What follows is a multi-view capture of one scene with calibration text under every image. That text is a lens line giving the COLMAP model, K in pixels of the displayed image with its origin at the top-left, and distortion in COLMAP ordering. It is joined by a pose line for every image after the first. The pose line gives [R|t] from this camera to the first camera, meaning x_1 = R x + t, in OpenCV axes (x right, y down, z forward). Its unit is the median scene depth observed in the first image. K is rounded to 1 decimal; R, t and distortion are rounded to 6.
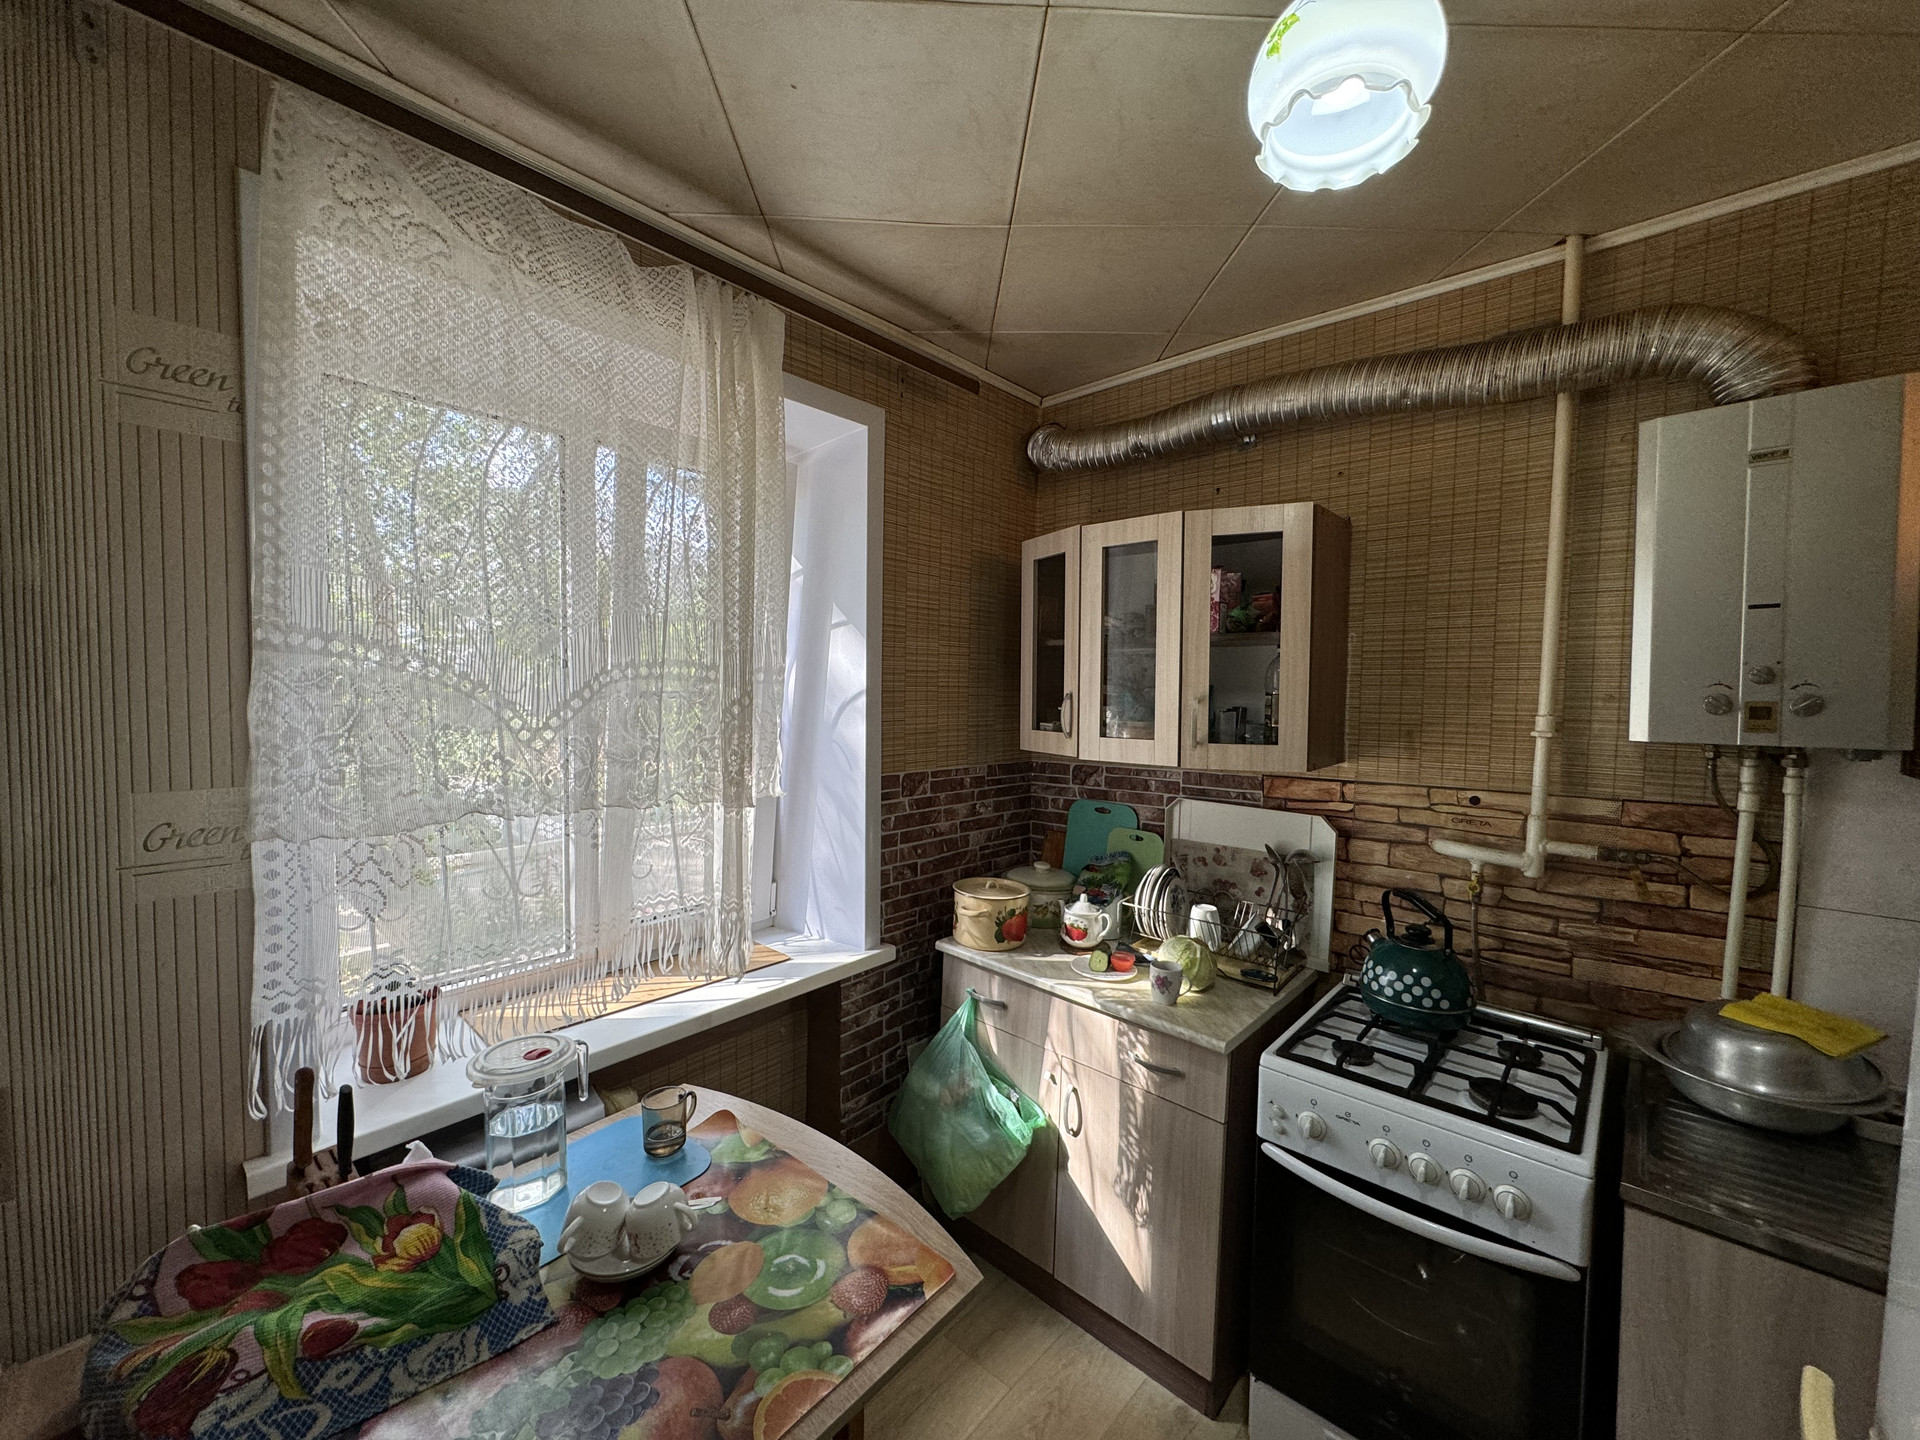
lens RADIAL K [[766.6, 0, 955.0], [0, 766.6, 721.0], [0, 0, 1]] dist [-0.000643, 0.000856]
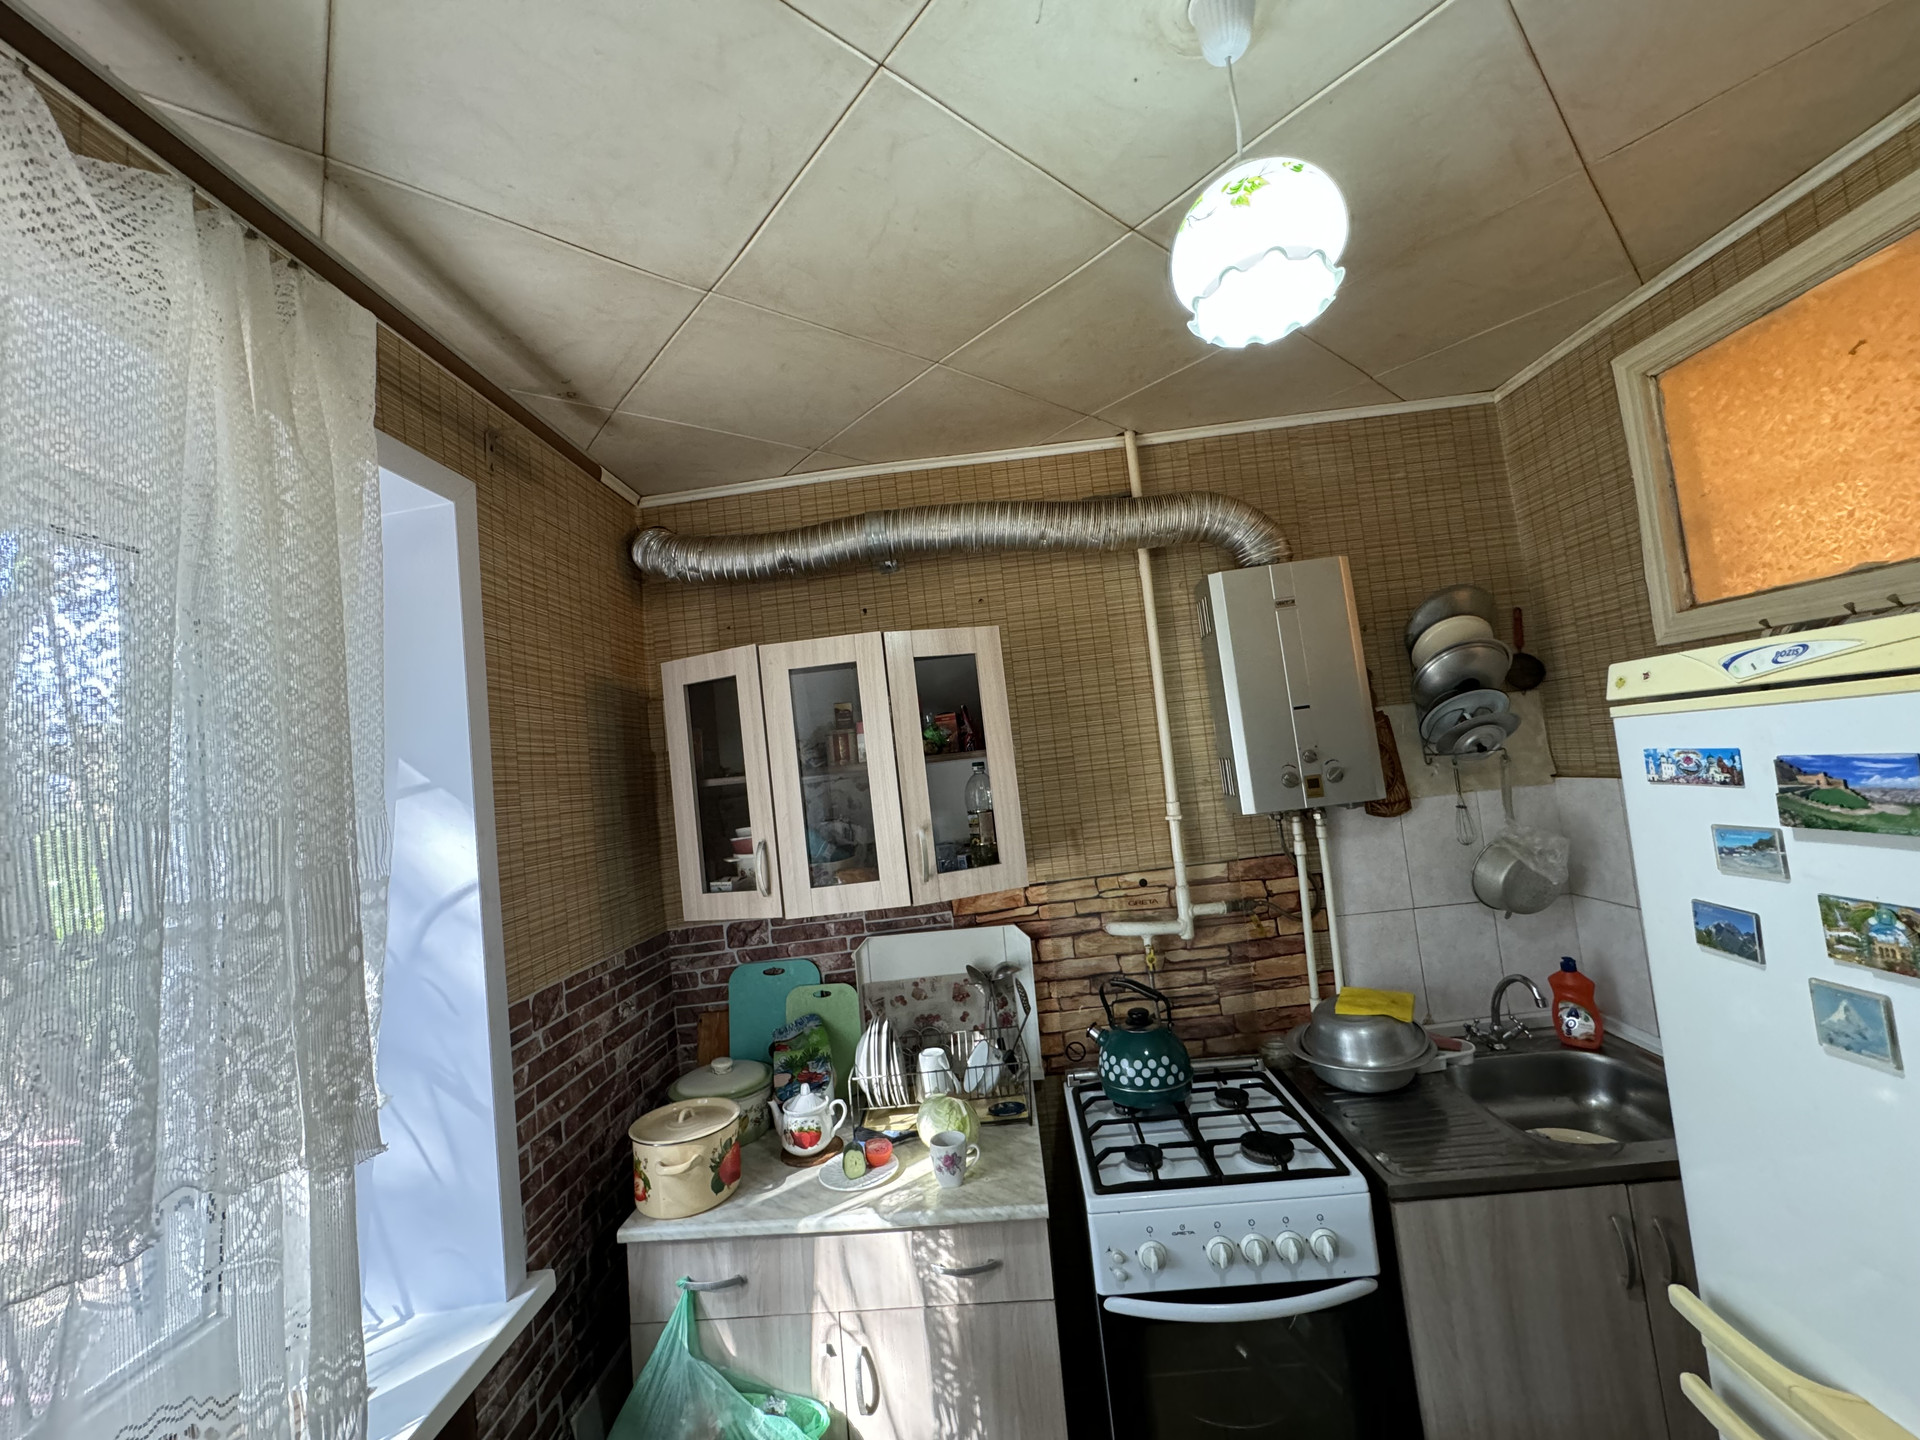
lens RADIAL K [[766.6, 0, 953.0], [0, 766.6, 719.4], [0, 0, 1]] dist [-0.000643, 0.000856]
pose [[0.768132, -0.052671, 0.638121, -0.244941], [0.145972, 0.984772, -0.094430, -0.066066], [-0.623430, 0.165683, 0.764123, 0.245524]]
